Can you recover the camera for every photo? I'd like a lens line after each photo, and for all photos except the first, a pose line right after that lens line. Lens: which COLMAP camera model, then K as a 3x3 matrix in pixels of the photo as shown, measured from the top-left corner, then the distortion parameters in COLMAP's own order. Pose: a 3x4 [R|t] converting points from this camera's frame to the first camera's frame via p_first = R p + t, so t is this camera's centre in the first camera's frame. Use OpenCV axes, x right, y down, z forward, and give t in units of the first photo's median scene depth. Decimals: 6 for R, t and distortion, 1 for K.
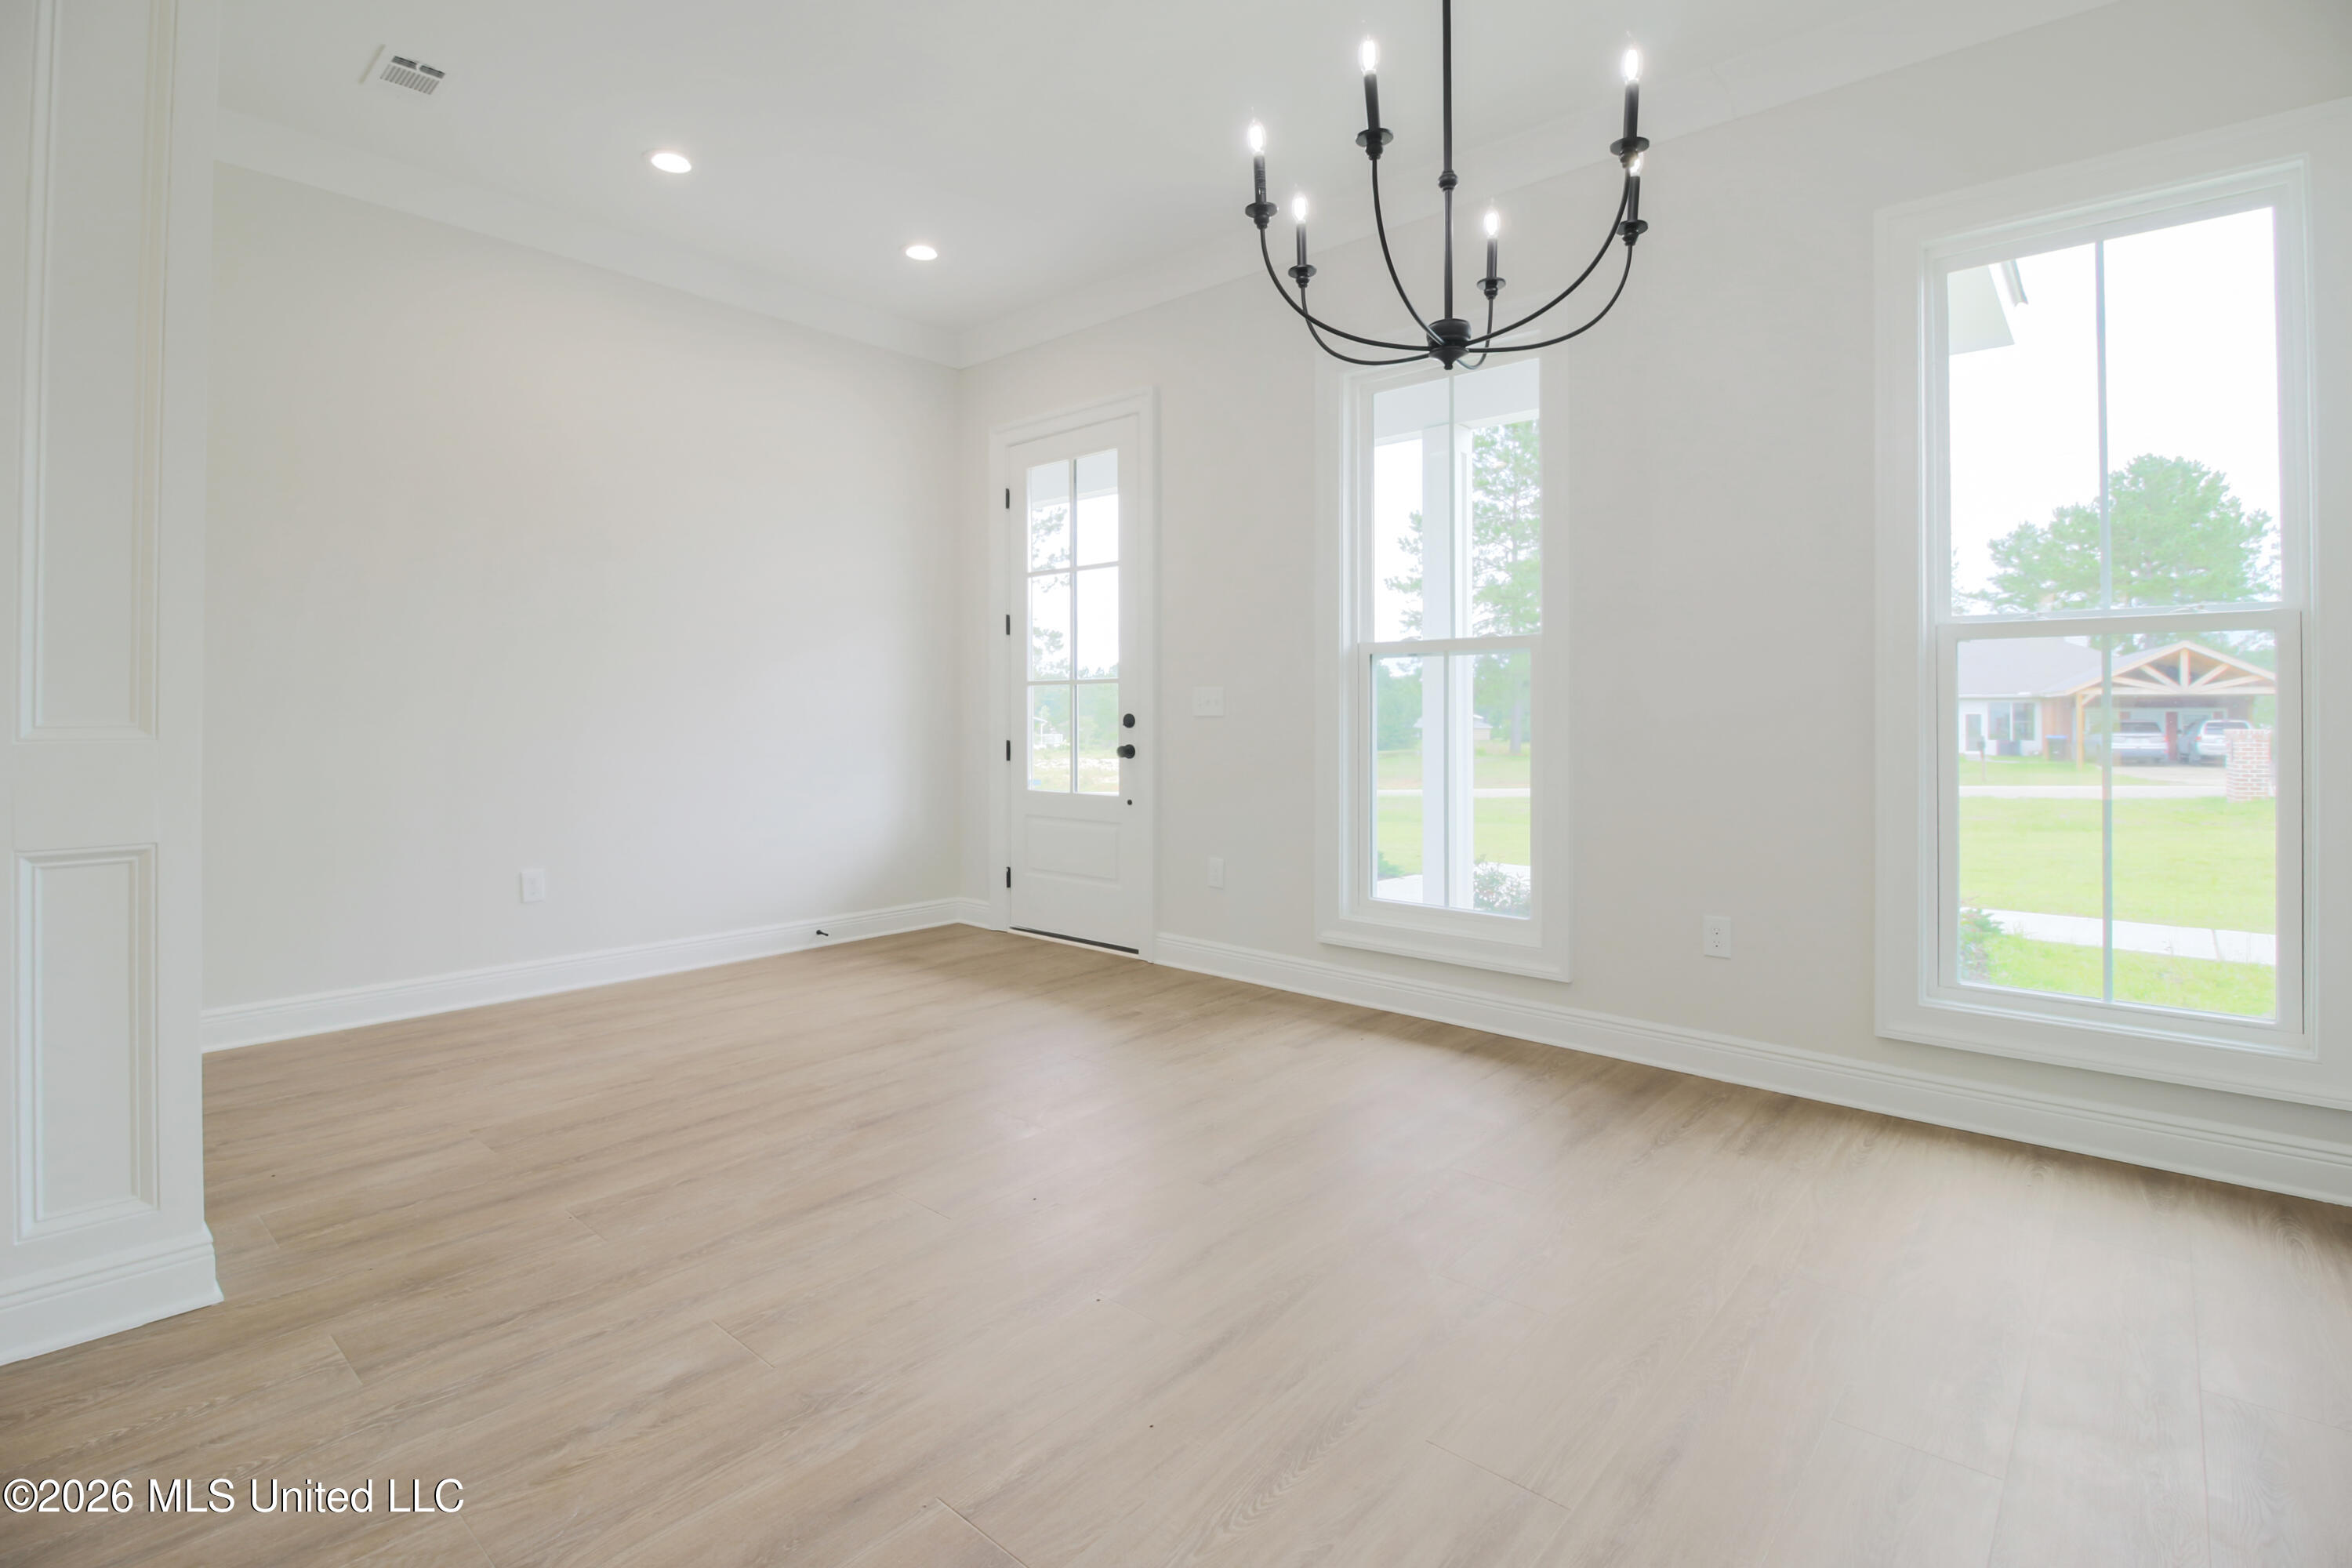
lens RADIAL K [[1115.5, 0, 1137.8], [0, 1115.5, 707.6], [0, 0, 1]] dist [-0.011292, -0.004320]
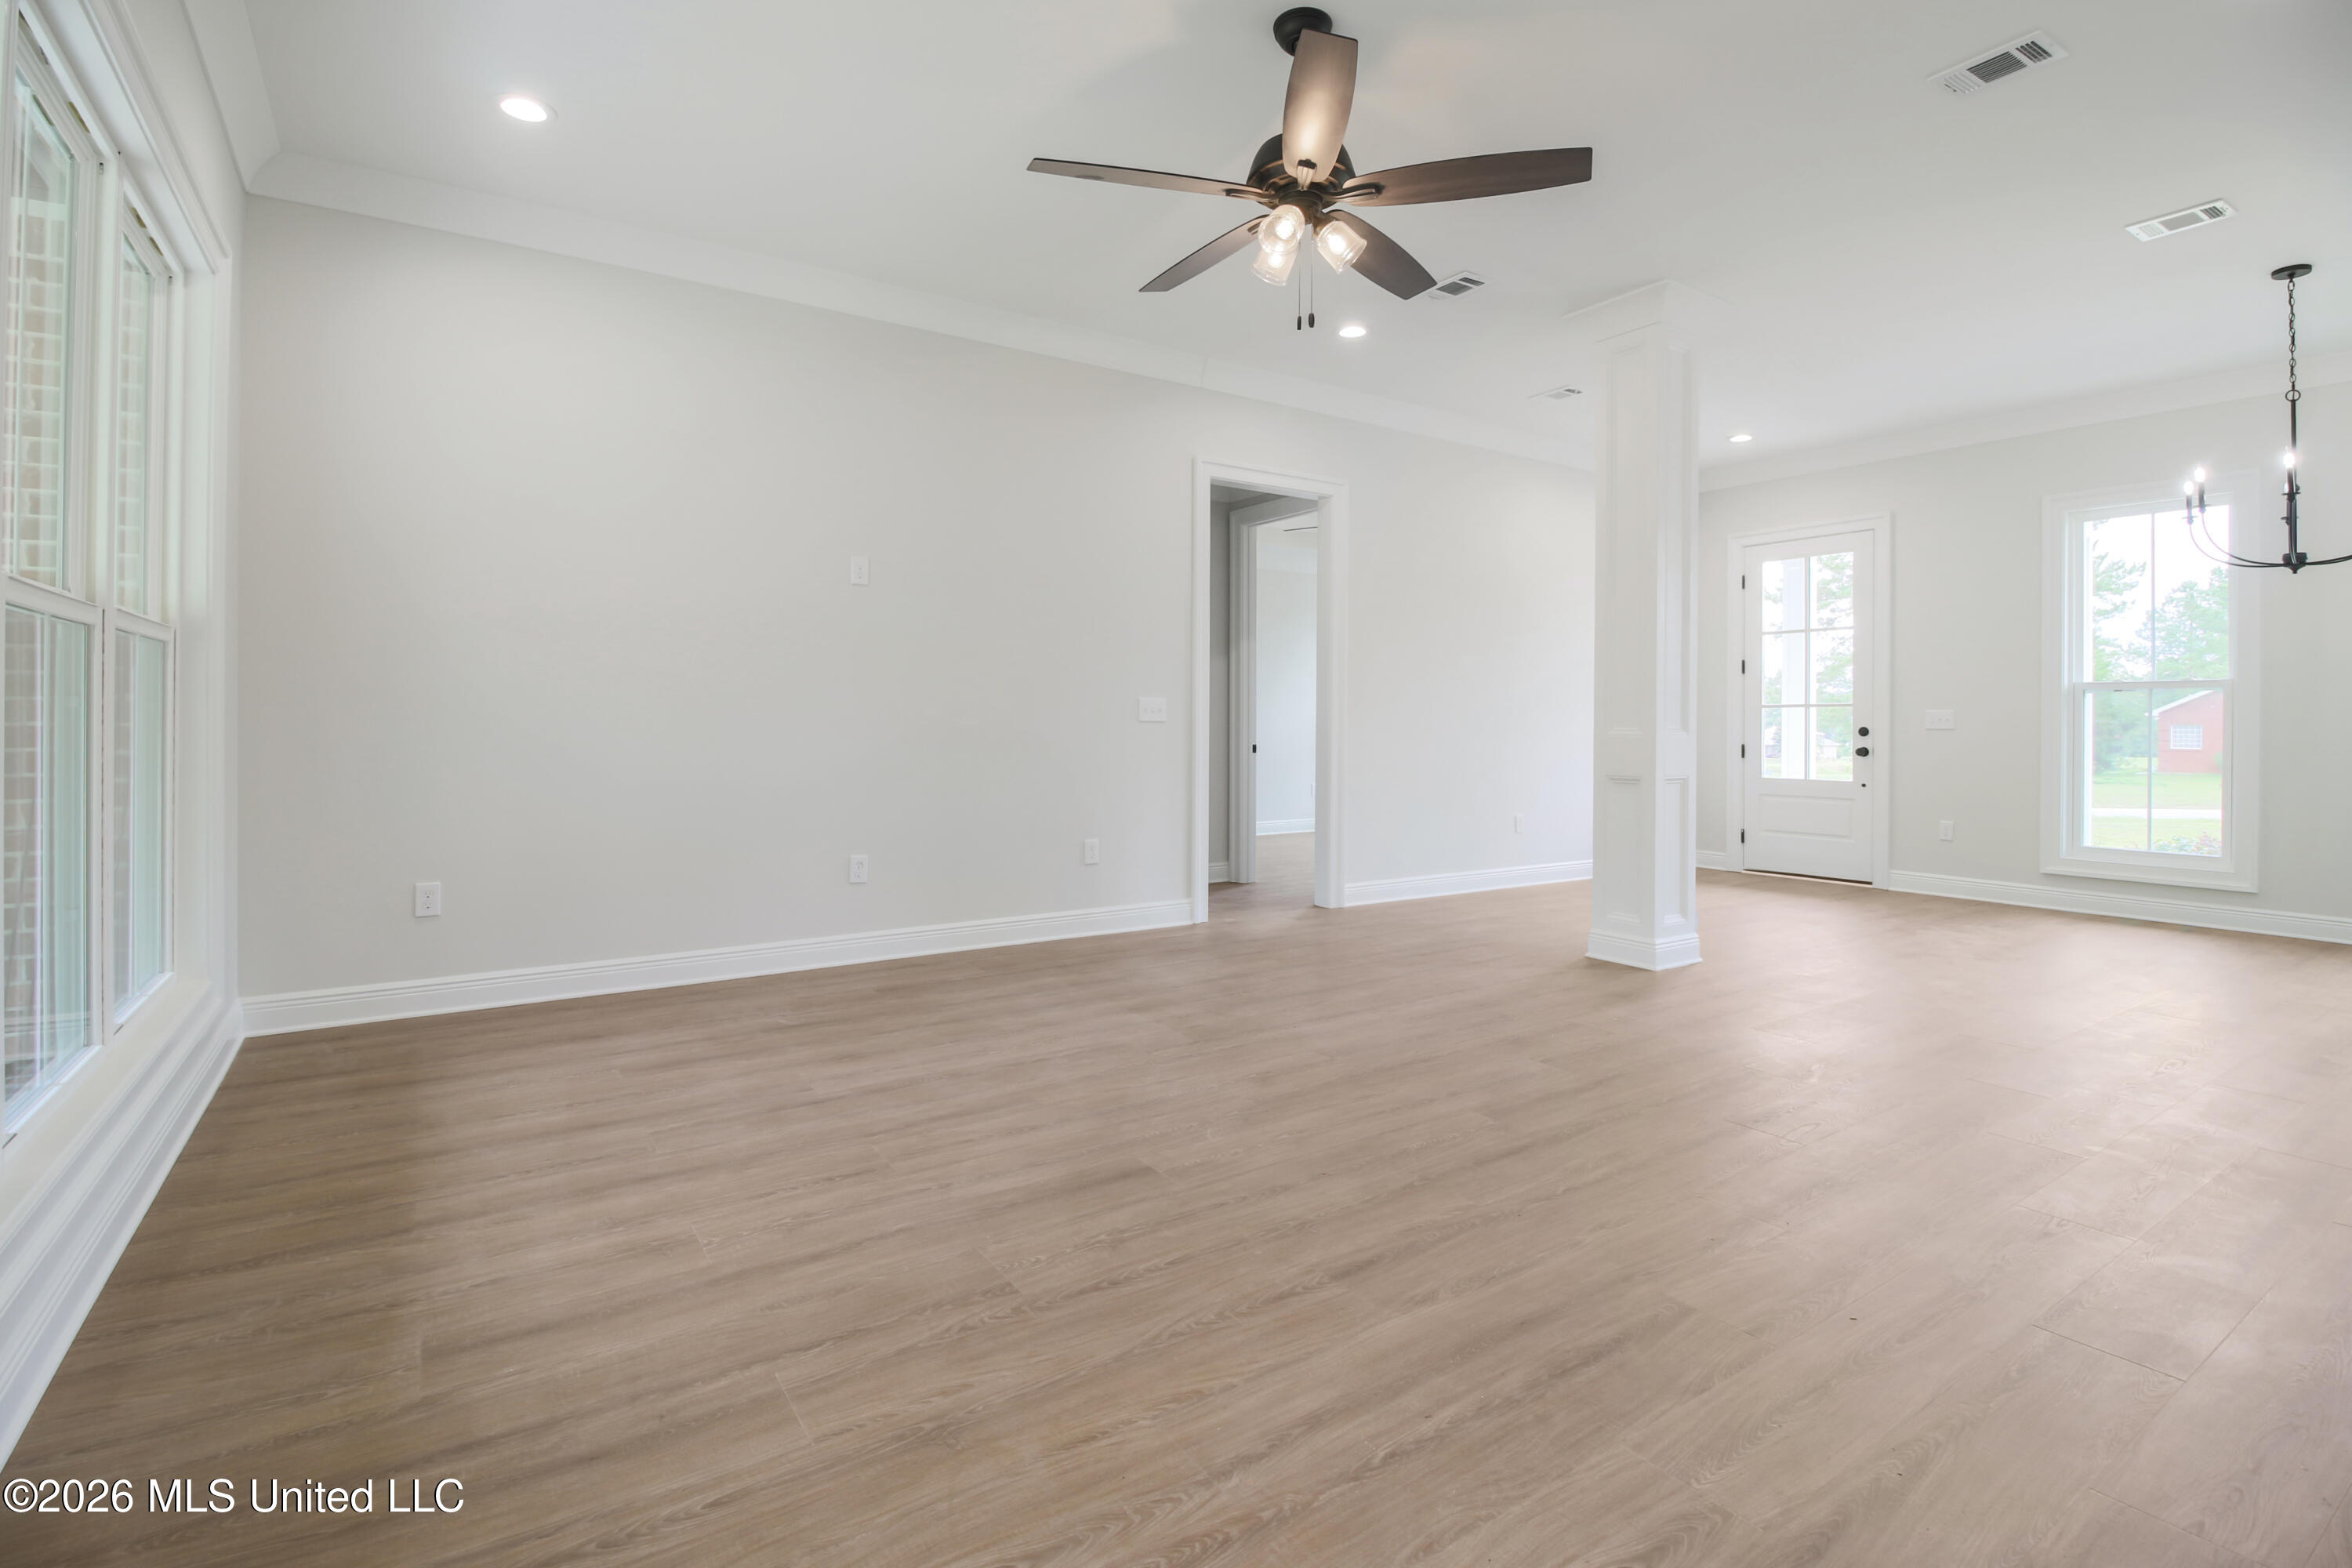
lens RADIAL K [[1115.5, 0, 1165.0], [0, 1115.5, 708.4], [0, 0, 1]] dist [-0.011292, -0.004320]
pose [[0.970375, 0.007045, -0.241499, -0.559884], [-0.011120, 0.999818, -0.015513, 0.014374], [0.241346, 0.017738, 0.970277, -0.683537]]
